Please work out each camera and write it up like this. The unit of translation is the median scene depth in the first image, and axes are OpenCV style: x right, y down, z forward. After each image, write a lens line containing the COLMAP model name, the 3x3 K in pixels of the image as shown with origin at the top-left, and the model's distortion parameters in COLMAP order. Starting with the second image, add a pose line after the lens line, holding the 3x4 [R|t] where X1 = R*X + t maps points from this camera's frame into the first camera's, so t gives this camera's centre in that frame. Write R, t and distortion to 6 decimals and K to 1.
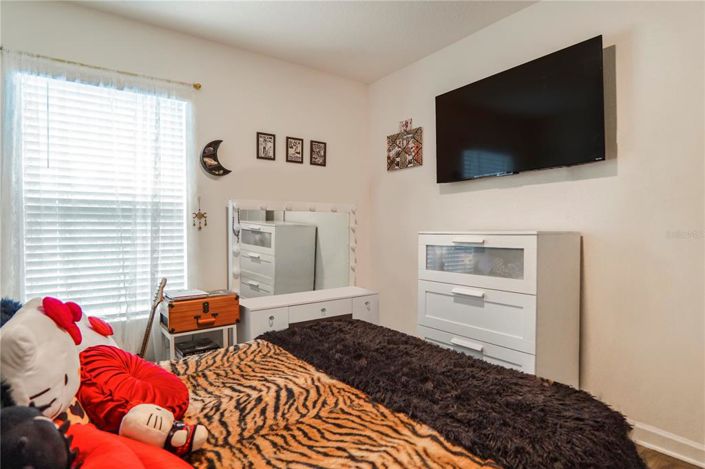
lens RADIAL K [[377.1, 0, 356.6], [0, 377.1, 233.0], [0, 0, 1]] dist [-0.050898, -0.000045]
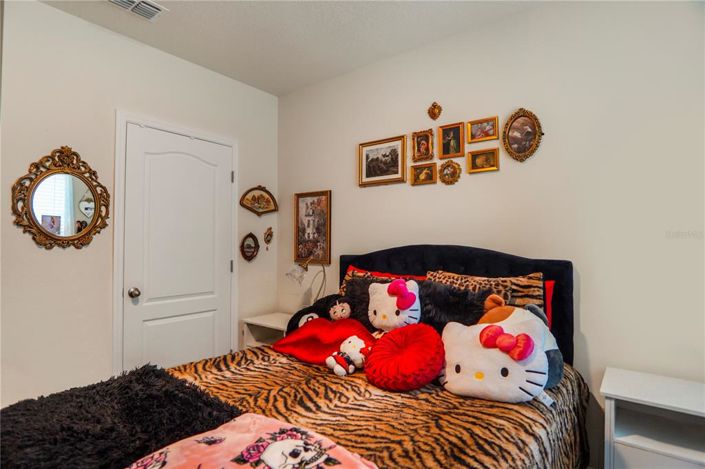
lens RADIAL K [[377.1, 0, 356.6], [0, 377.1, 233.0], [0, 0, 1]] dist [-0.050898, -0.000045]
pose [[-0.958333, -0.005585, -0.285598, -0.010152], [-0.000944, 0.999865, -0.016385, -0.012908], [0.285651, -0.015433, -0.958209, 0.971136]]
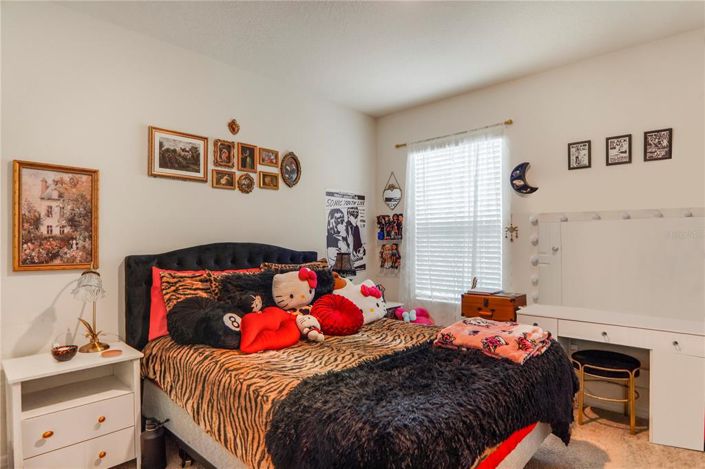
lens RADIAL K [[377.1, 0, 356.6], [0, 377.1, 233.0], [0, 0, 1]] dist [-0.050898, -0.000045]
pose [[0.198140, -0.022835, -0.979908, 0.654730], [-0.006682, 0.999674, -0.024647, -0.002360], [0.980151, 0.011432, 0.197923, 0.279648]]
